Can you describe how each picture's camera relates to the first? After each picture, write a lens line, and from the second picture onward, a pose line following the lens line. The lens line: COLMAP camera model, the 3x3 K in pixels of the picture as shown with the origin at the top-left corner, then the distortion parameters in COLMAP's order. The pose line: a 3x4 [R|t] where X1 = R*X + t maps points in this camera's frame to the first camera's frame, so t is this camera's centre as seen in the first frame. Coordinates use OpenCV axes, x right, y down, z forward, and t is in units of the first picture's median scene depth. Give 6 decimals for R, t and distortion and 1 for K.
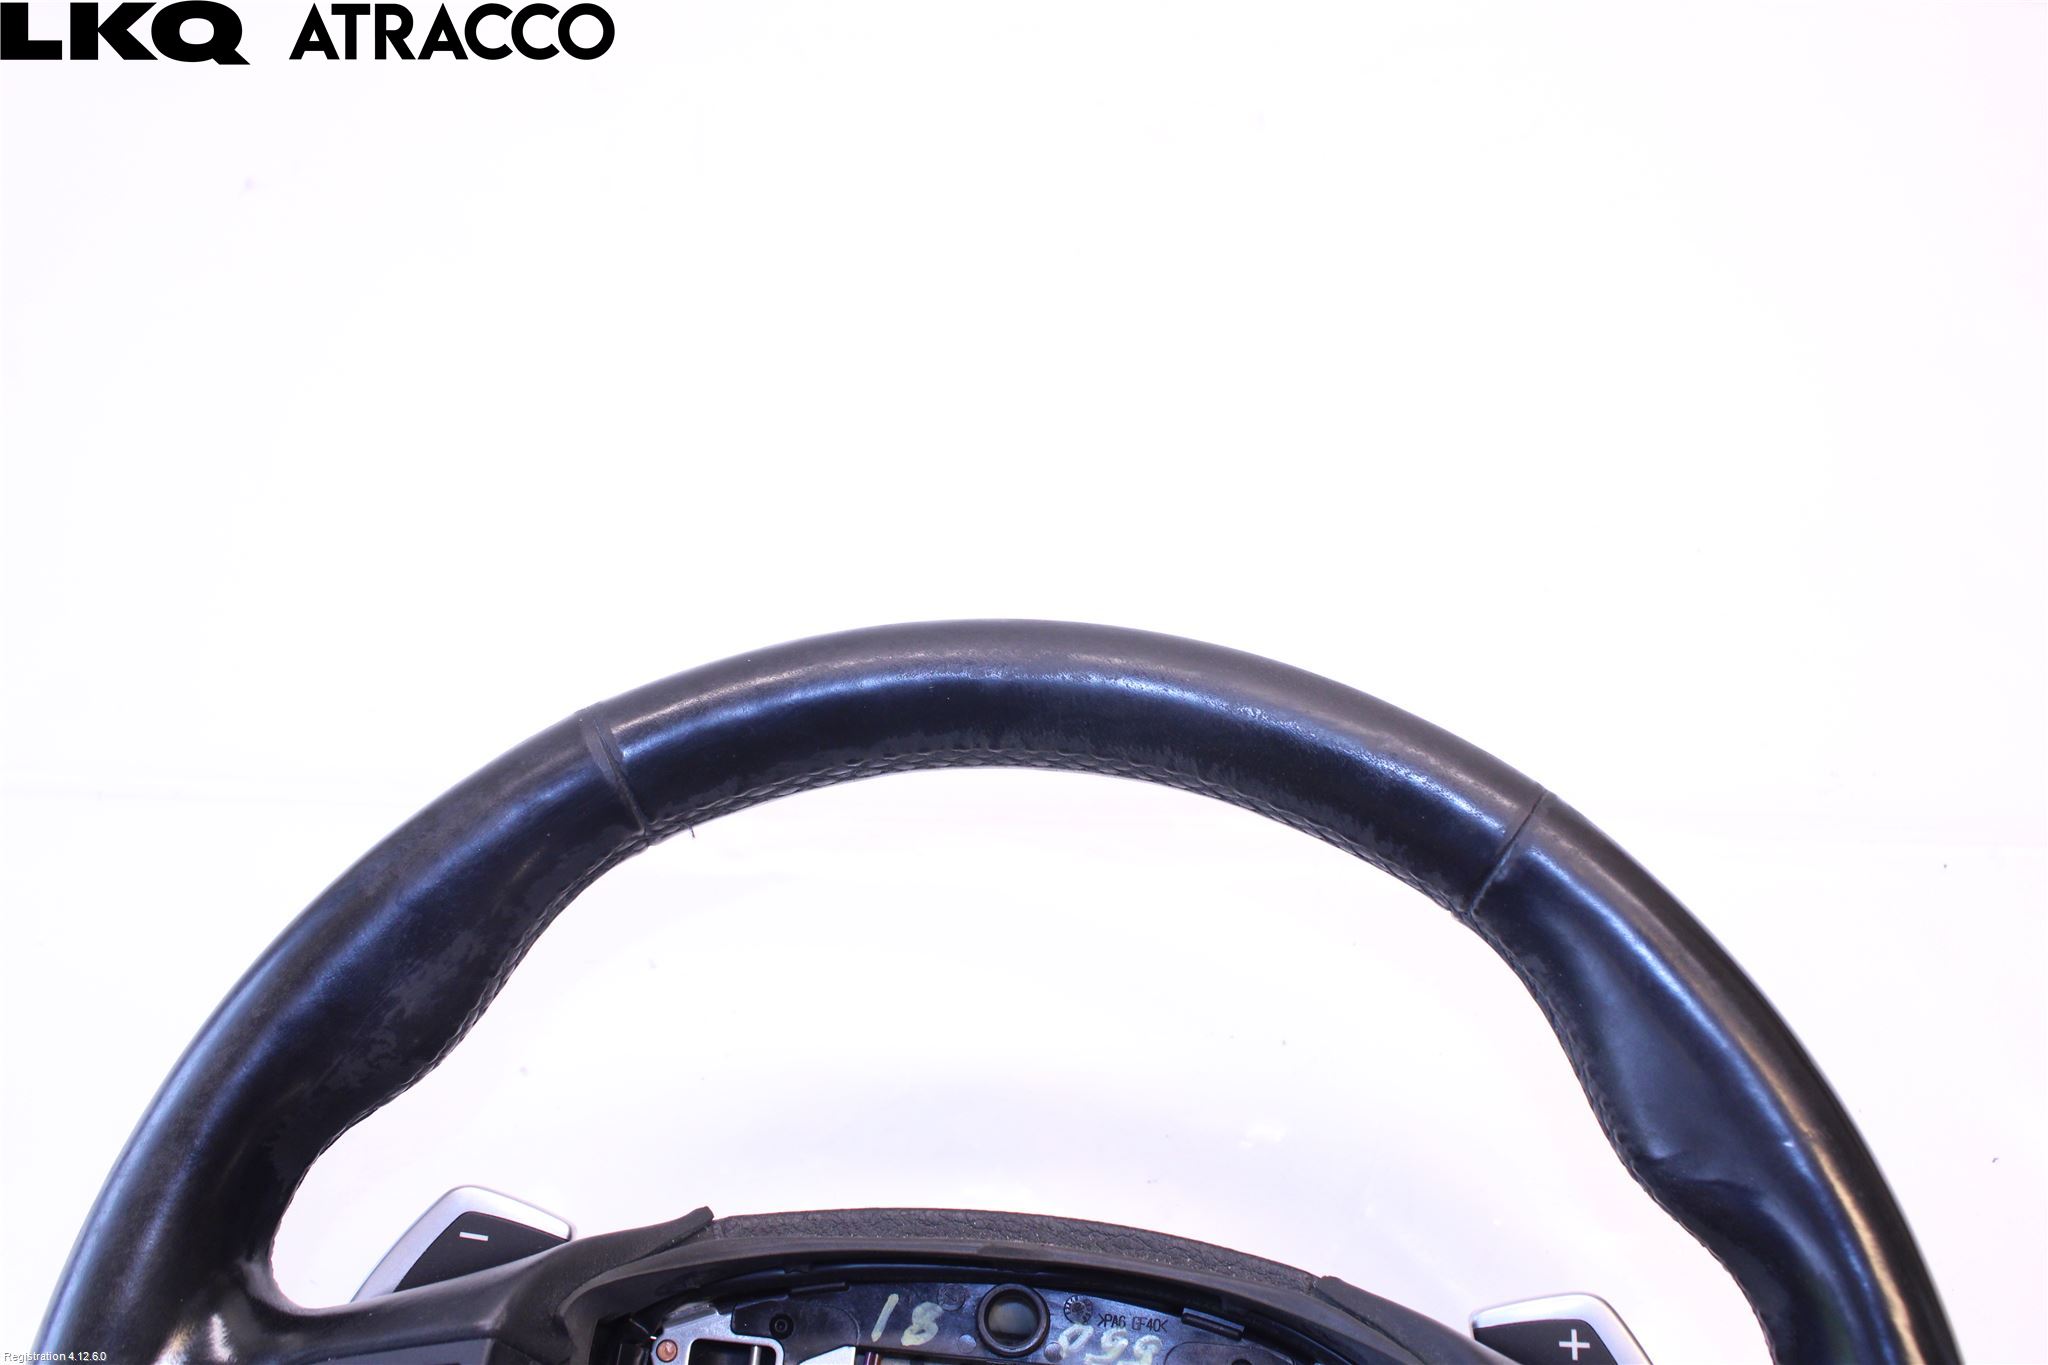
lens RADIAL K [[1927.1, 0, 1024.0], [0, 1927.1, 682.5], [0, 0, 1]] dist [-0.143891, 0.148518]
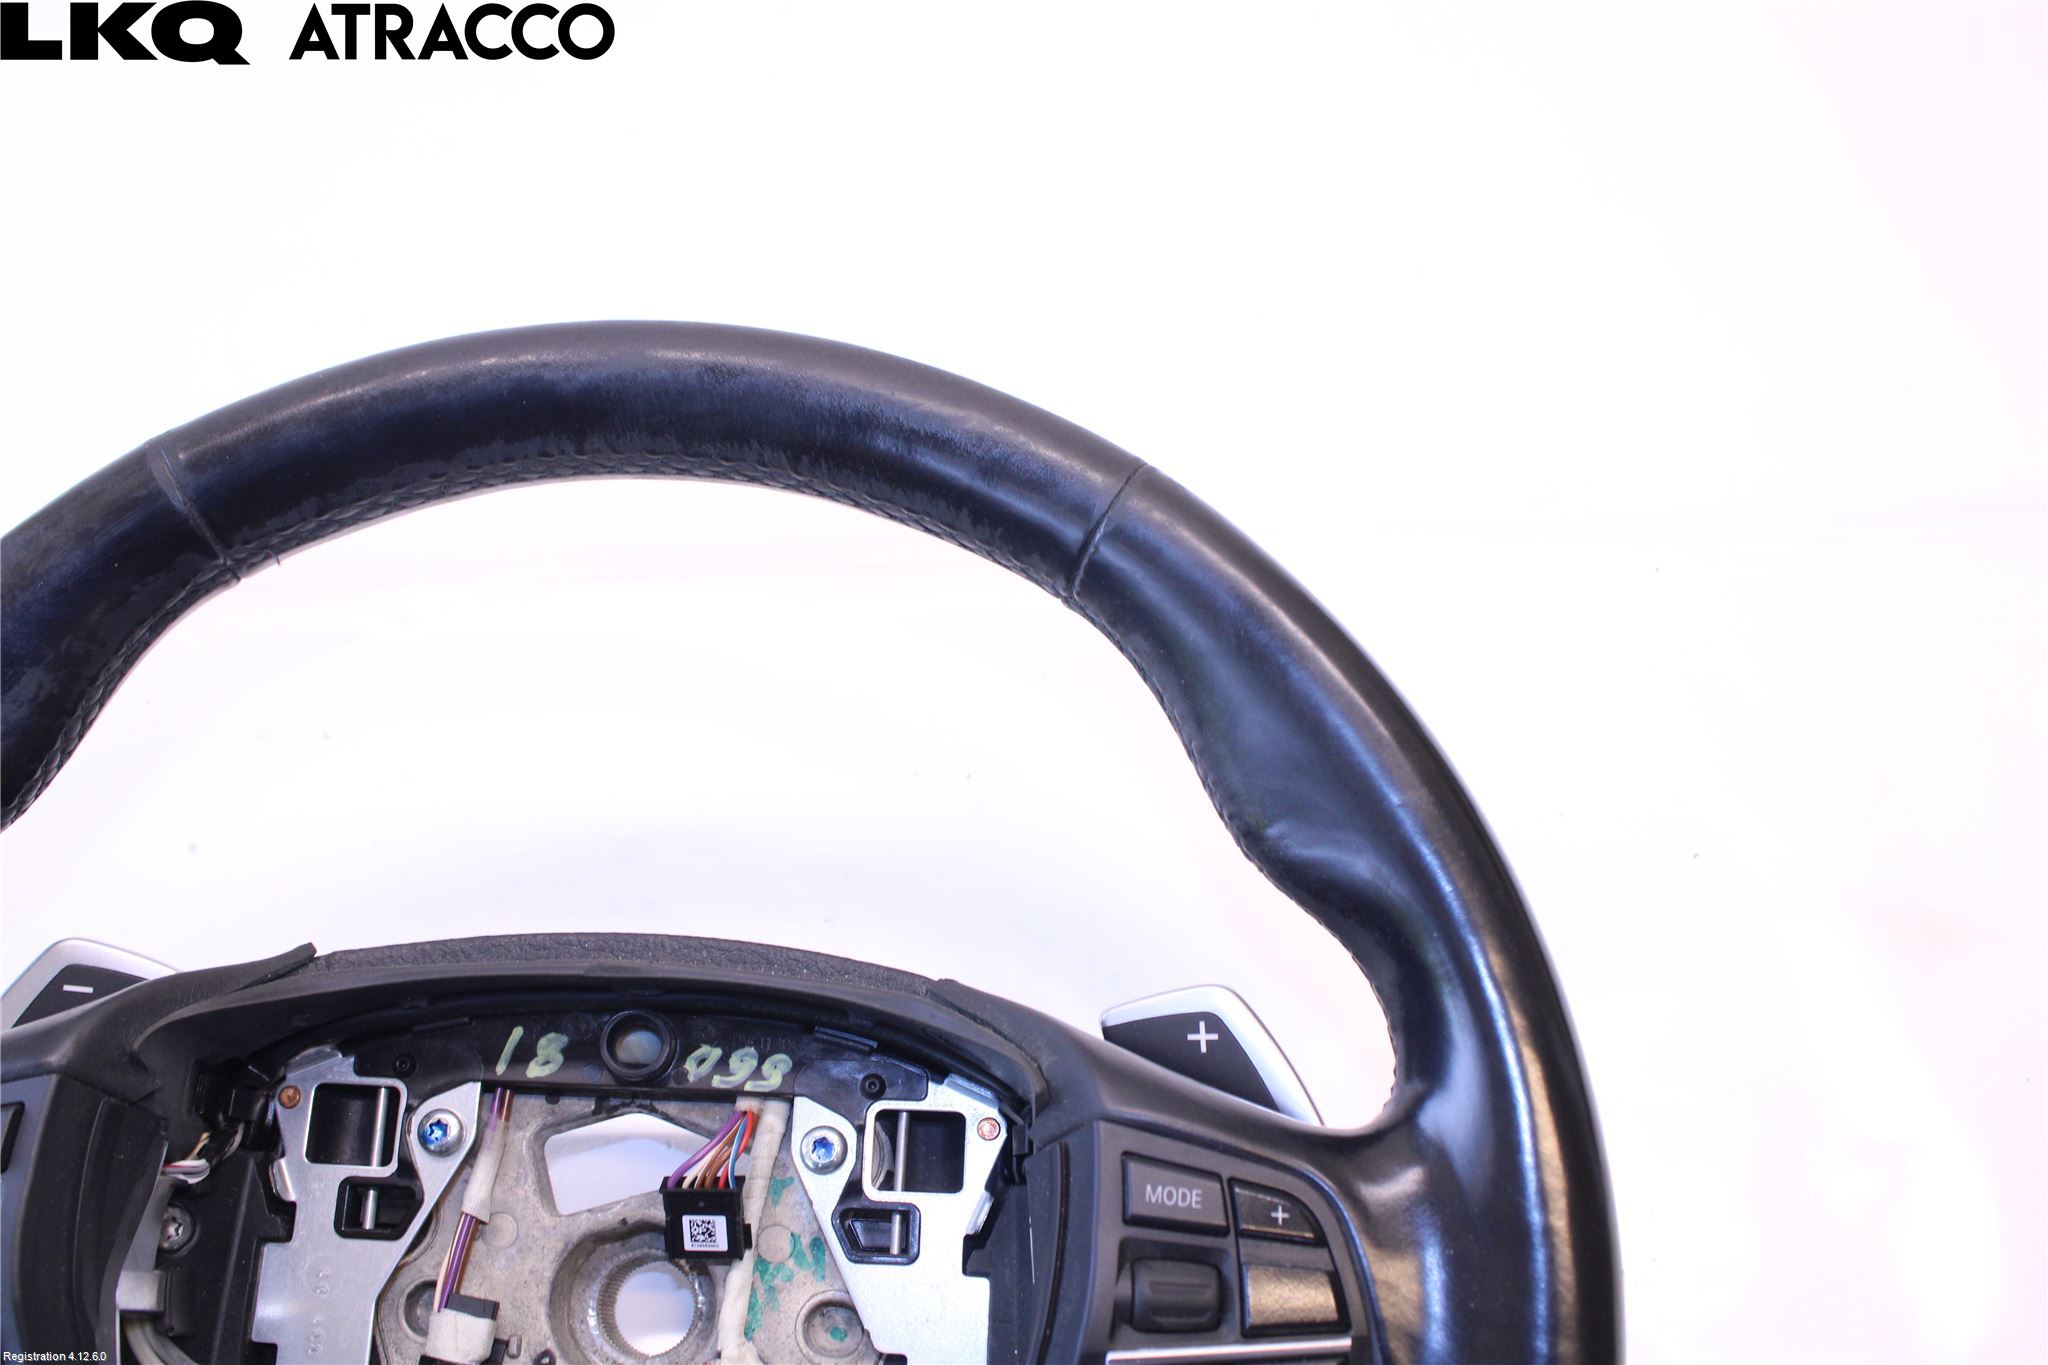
lens RADIAL K [[1927.1, 0, 1024.0], [0, 1927.1, 682.5], [0, 0, 1]] dist [-0.143891, 0.148518]
pose [[0.997992, -0.051330, 0.037099, 0.167978], [0.048661, 0.996390, 0.069568, 0.094028], [-0.040536, -0.067623, 0.996887, 0.032047]]
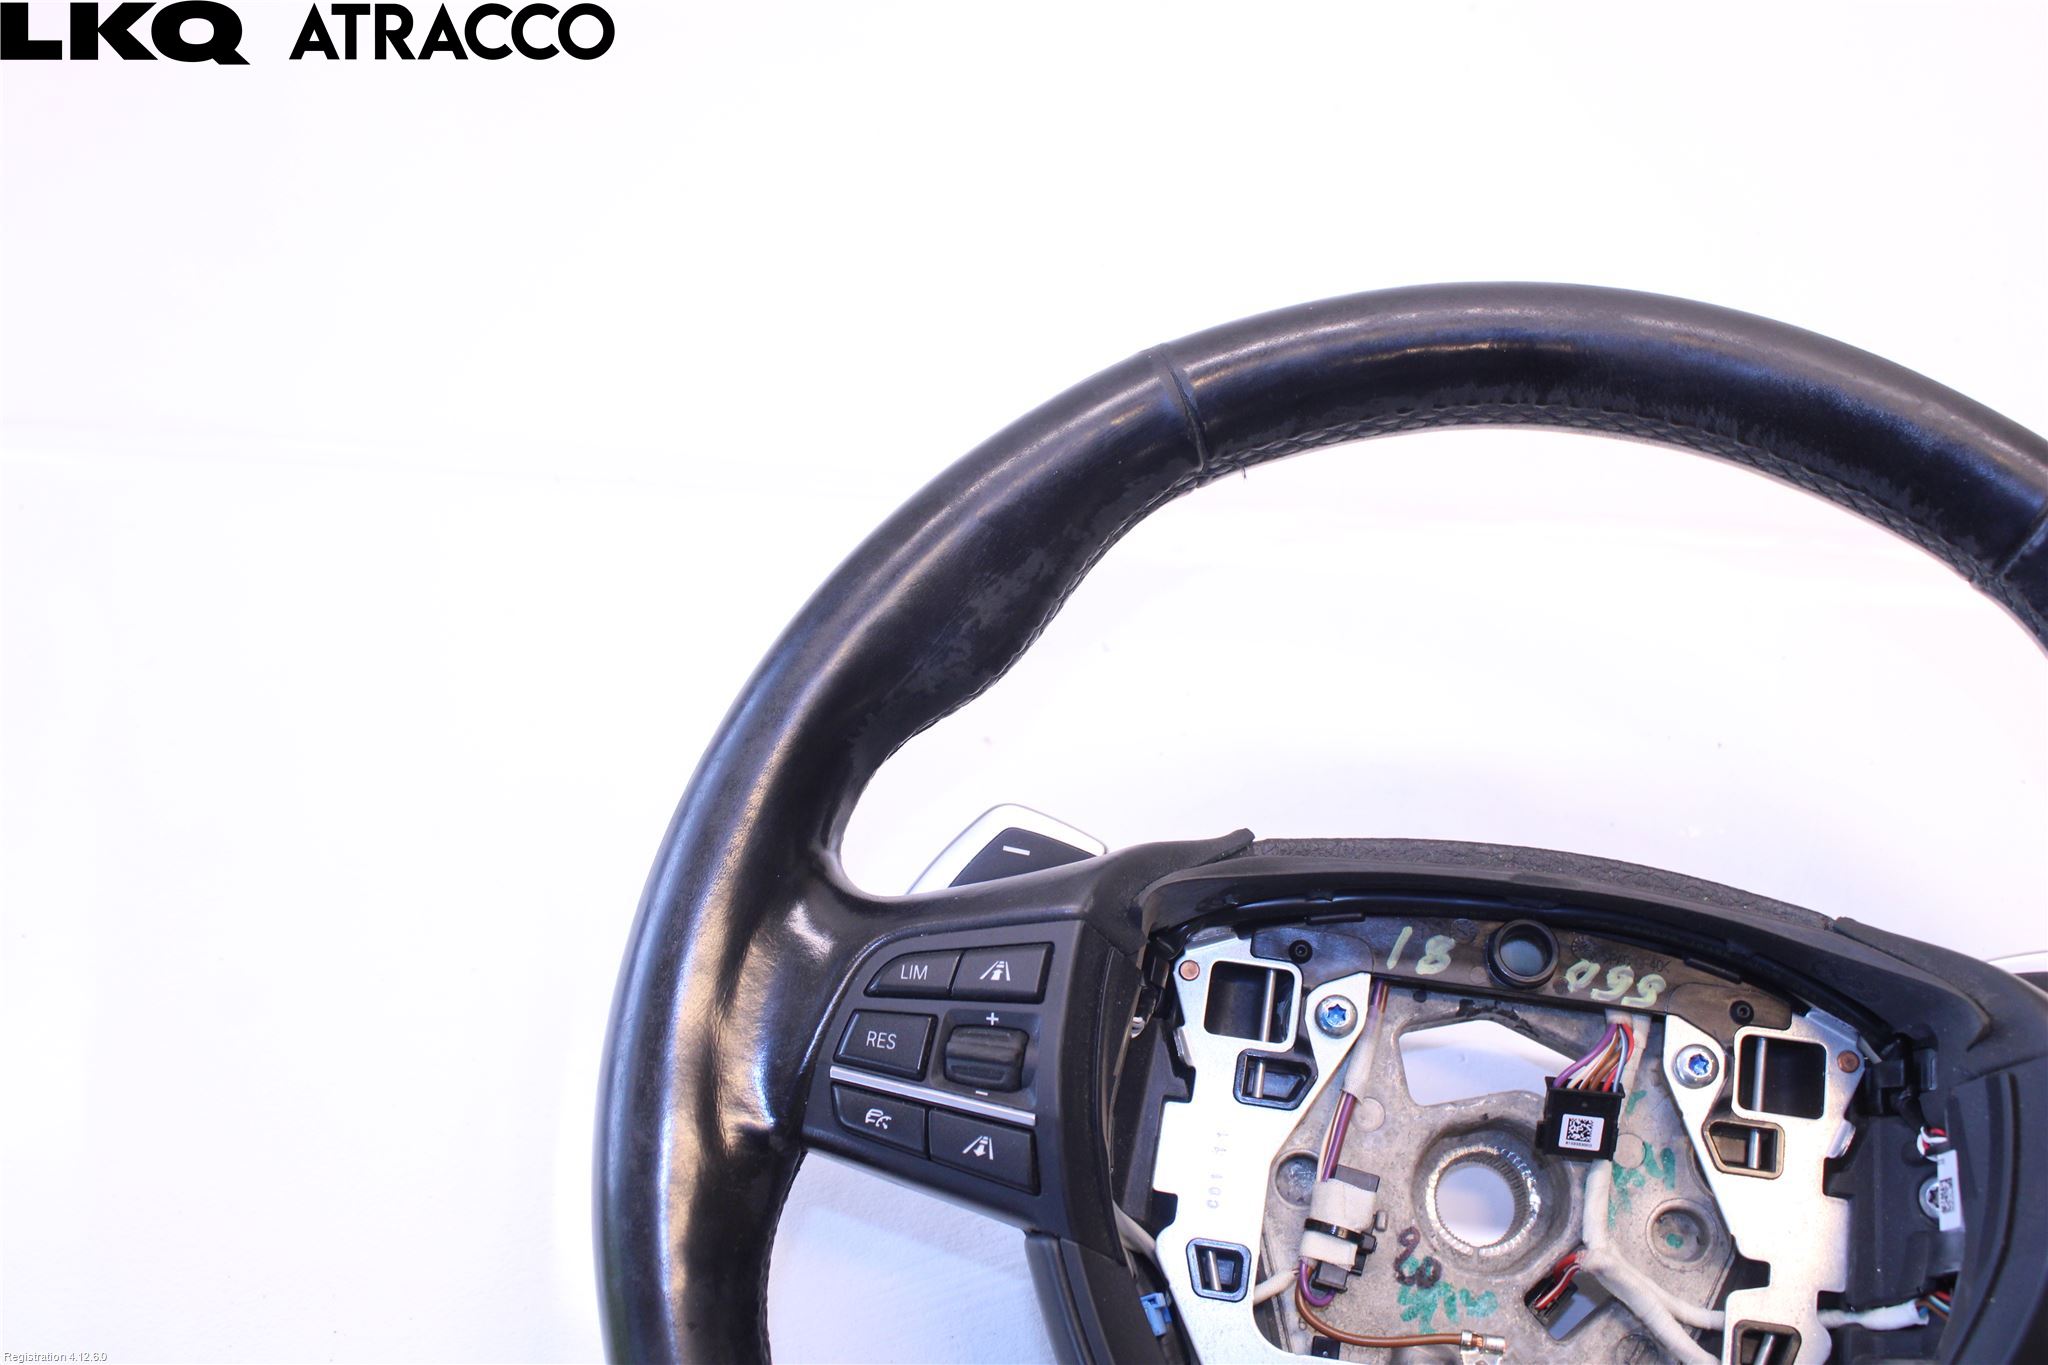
lens RADIAL K [[1927.1, 0, 1024.0], [0, 1927.1, 682.5], [0, 0, 1]] dist [-0.143891, 0.148518]
pose [[0.996599, 0.047266, -0.067495, -0.221627], [-0.042543, 0.996655, 0.069785, 0.126919], [0.070567, -0.066676, 0.995276, -0.057650]]
